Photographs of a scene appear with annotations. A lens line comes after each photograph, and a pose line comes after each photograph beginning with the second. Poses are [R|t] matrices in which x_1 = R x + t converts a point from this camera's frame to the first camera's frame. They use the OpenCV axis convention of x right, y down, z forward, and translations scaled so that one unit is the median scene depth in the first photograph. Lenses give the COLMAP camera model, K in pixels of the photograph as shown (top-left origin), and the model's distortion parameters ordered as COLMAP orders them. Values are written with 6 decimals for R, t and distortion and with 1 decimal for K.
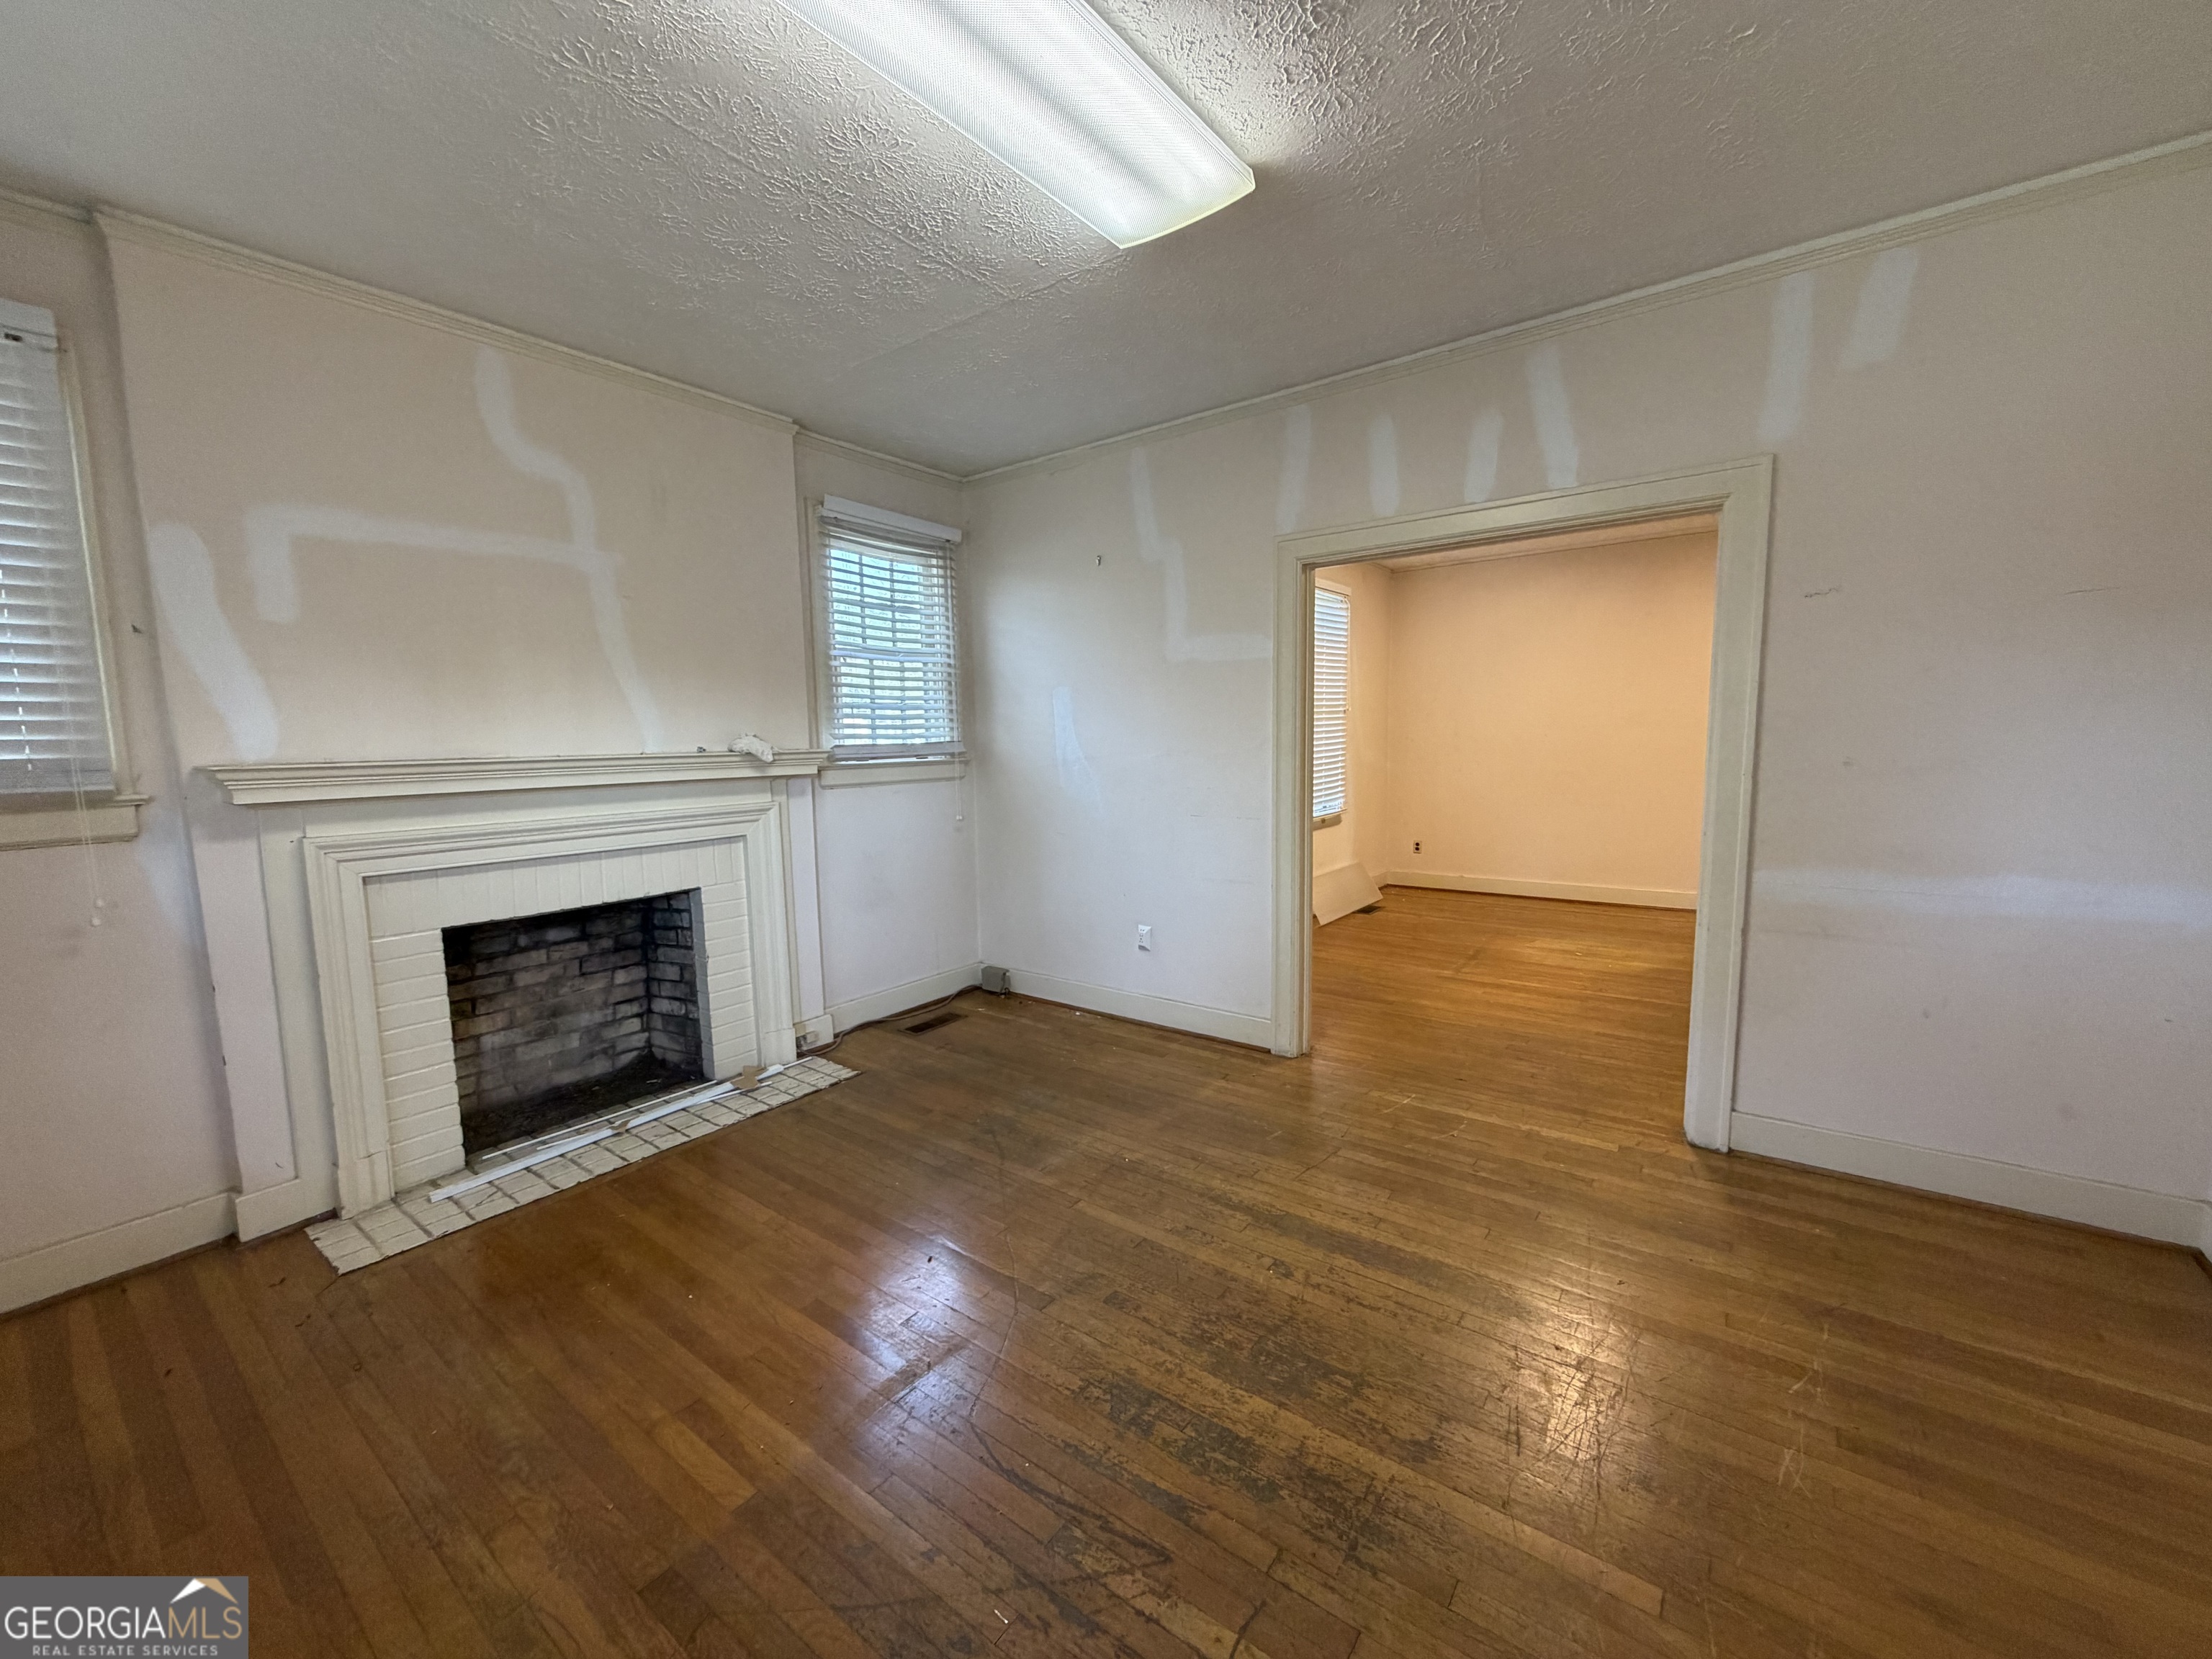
lens RADIAL K [[880.4, 0, 1110.0], [0, 880.4, 830.7], [0, 0, 1]] dist [0.000104, -0.000432]
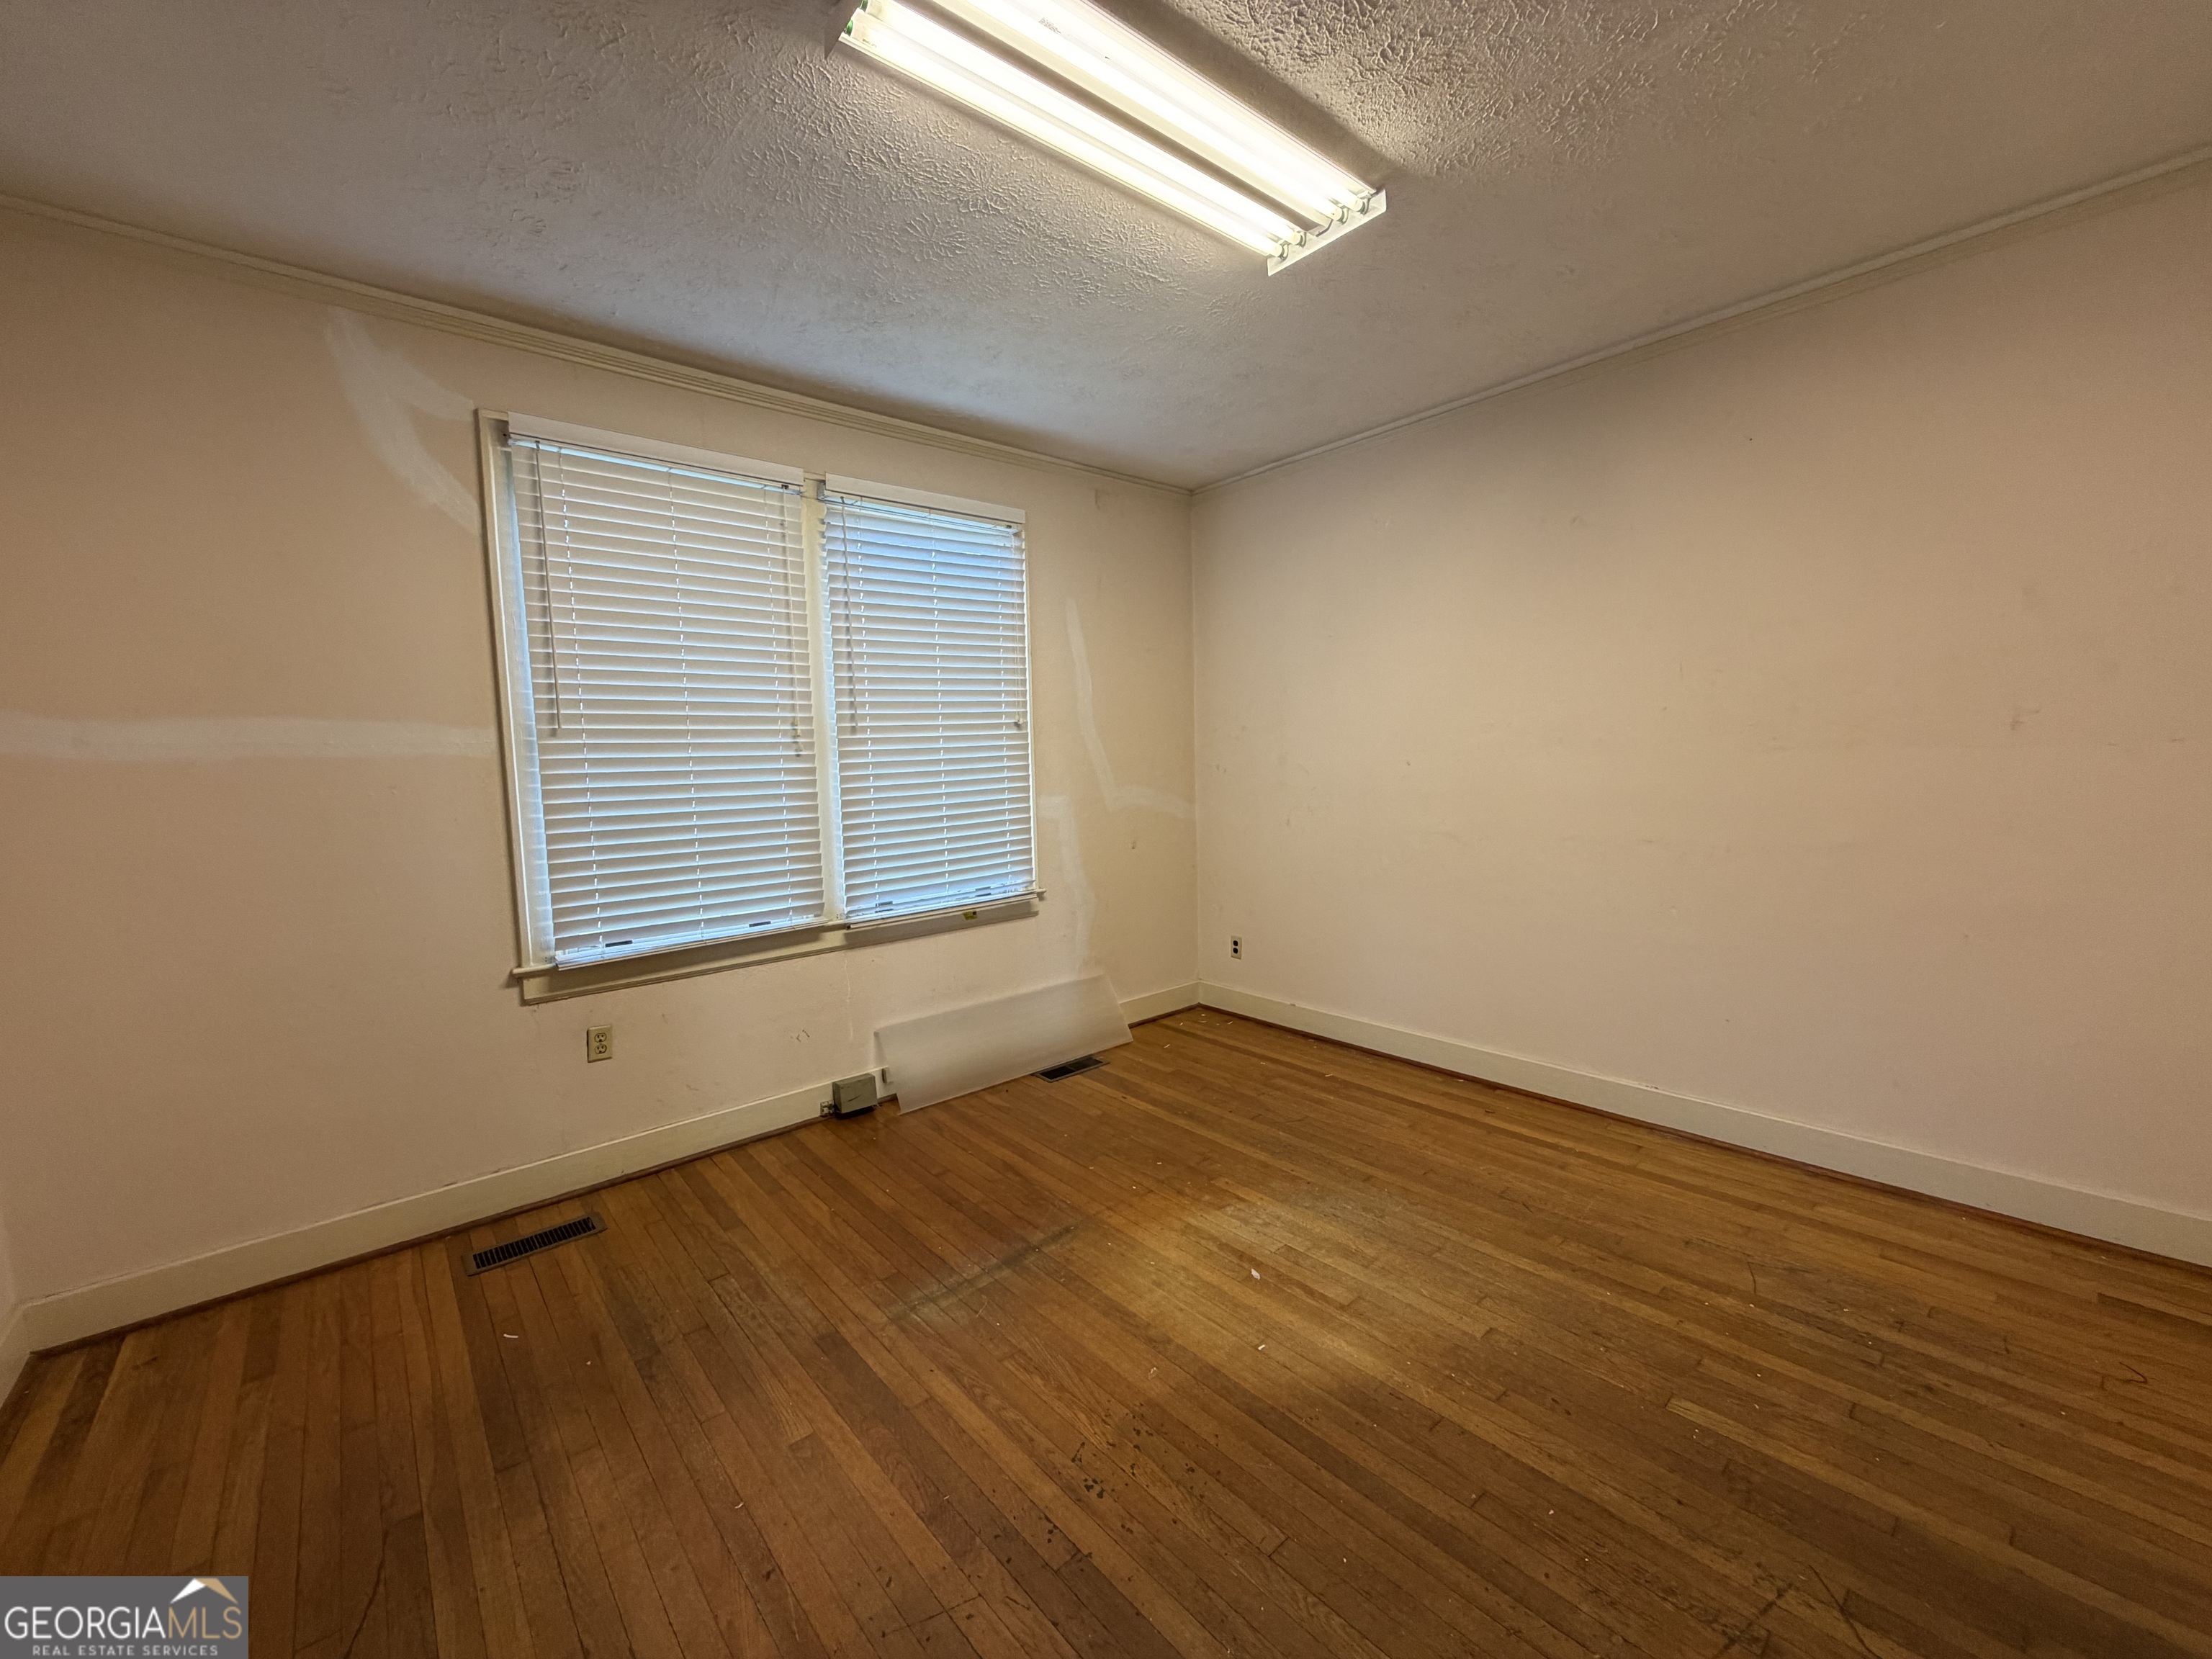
lens RADIAL K [[880.4, 0, 1100.9], [0, 880.4, 821.8], [0, 0, 1]] dist [0.000104, -0.000432]
pose [[0.975125, -0.007050, -0.221542, 0.594180], [-0.001900, 0.999191, -0.040162, -0.063383], [0.221646, 0.039584, 0.974324, 0.604270]]
